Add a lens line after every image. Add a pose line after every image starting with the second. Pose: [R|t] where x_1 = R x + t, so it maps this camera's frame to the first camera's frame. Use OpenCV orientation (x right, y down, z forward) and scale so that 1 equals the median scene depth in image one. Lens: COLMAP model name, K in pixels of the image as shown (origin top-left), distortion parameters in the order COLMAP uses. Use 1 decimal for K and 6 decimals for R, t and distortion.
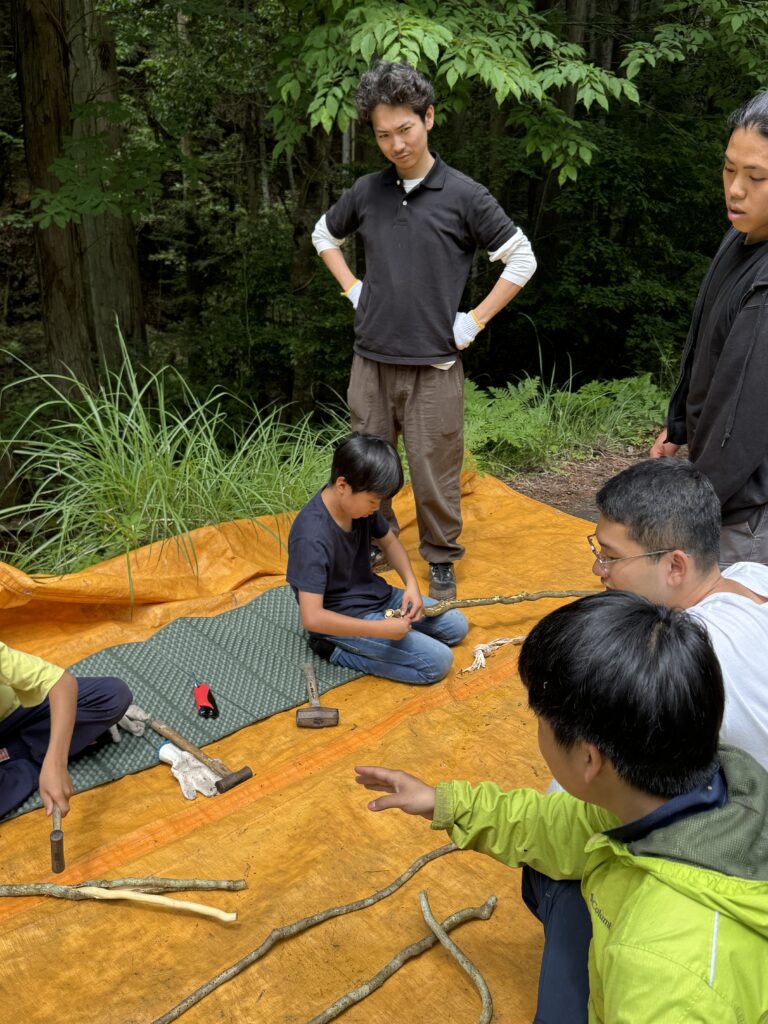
lens RADIAL K [[955.1, 0, 383.9], [0, 955.1, 512.7], [0, 0, 1]] dist [-0.000832, 0.000000]
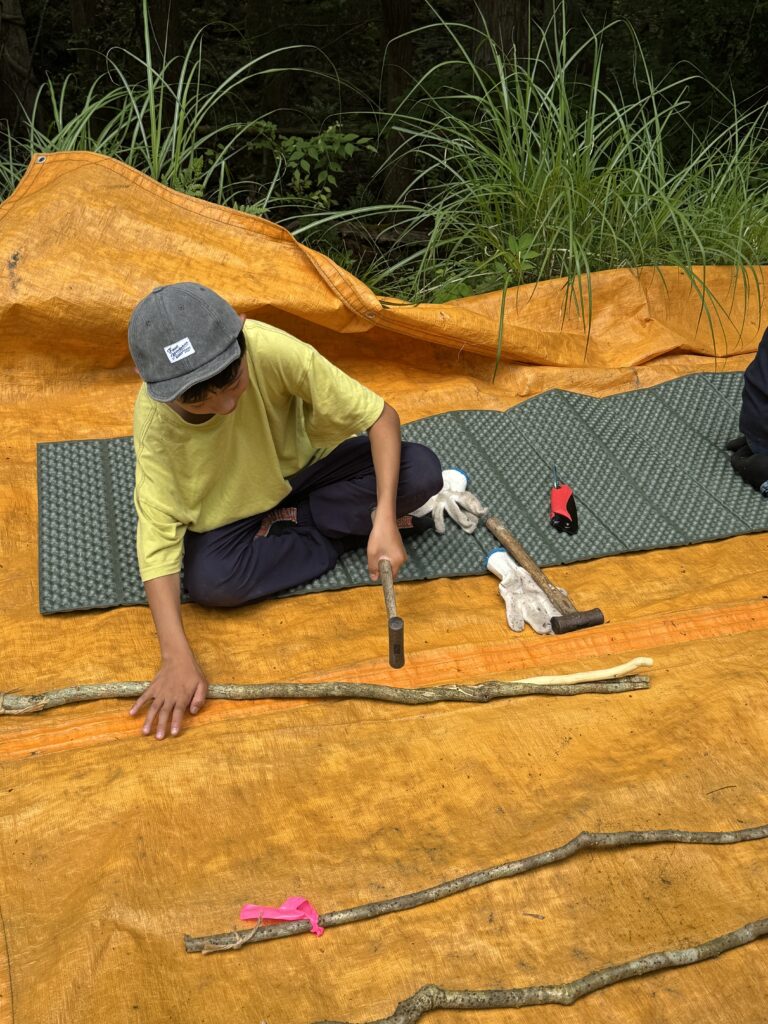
lens RADIAL K [[1044.2, 0, 382.0], [0, 1044.2, 508.6], [0, 0, 1]] dist [0.075690, 0.000000]
pose [[0.893744, 0.243548, -0.376704, -0.007226], [-0.148901, 0.953233, 0.263013, 0.005231], [0.423143, -0.178975, 0.888211, 0.216628]]
